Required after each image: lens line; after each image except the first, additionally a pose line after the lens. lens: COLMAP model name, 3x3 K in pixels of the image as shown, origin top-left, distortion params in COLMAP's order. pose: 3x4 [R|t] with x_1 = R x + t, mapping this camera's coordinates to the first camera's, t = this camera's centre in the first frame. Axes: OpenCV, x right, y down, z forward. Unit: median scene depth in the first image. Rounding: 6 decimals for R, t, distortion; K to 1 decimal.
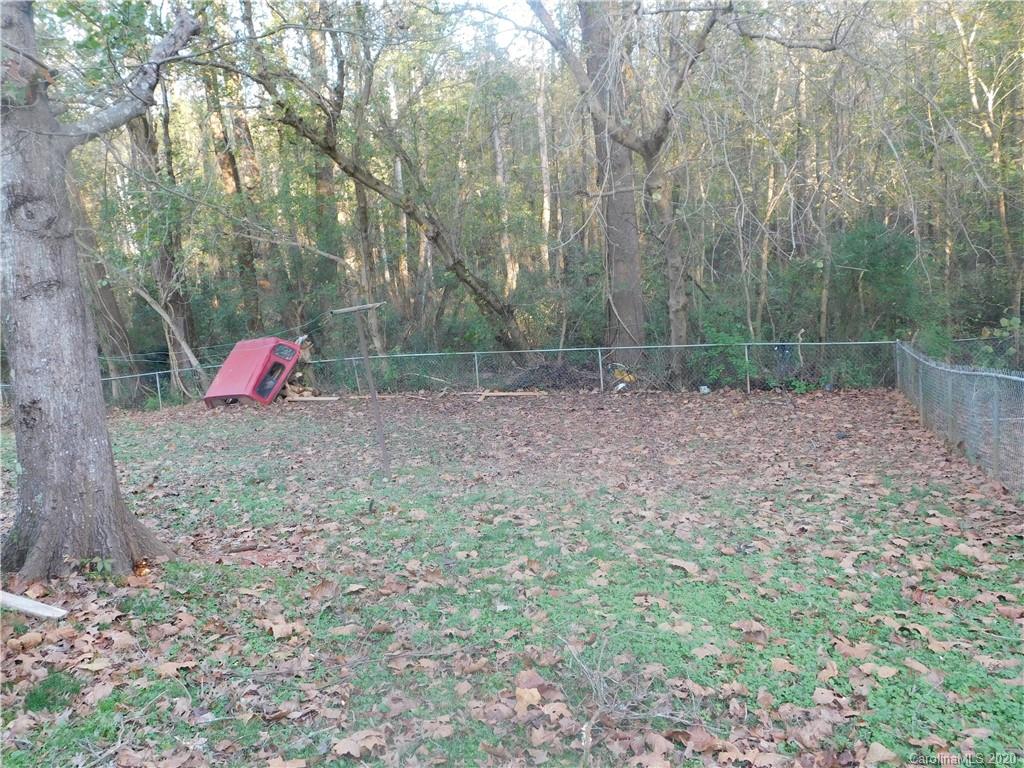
lens RADIAL K [[890.1, 0, 508.3], [0, 890.1, 379.9], [0, 0, 1]] dist [-0.009265, 0.005543]
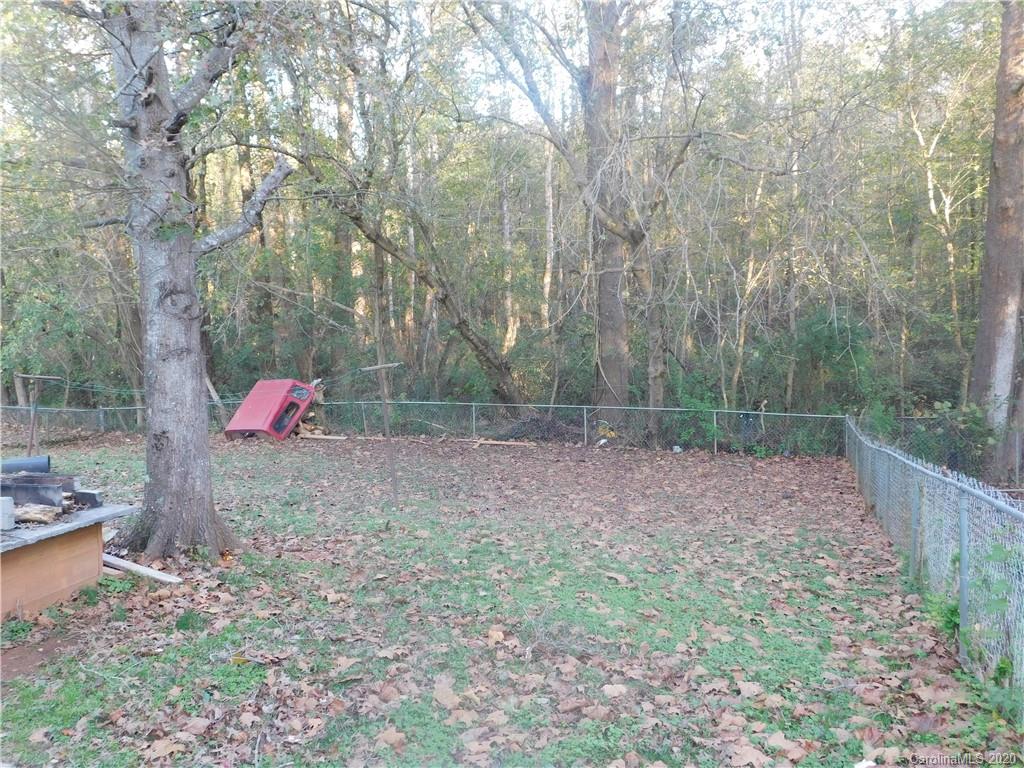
lens RADIAL K [[890.1, 0, 518.1], [0, 890.1, 390.7], [0, 0, 1]] dist [-0.009265, 0.005543]
pose [[0.998225, 0.057975, 0.013624, 0.004423], [-0.057353, 0.997457, -0.042308, -0.006123], [-0.016042, 0.041451, 0.999012, -0.190566]]
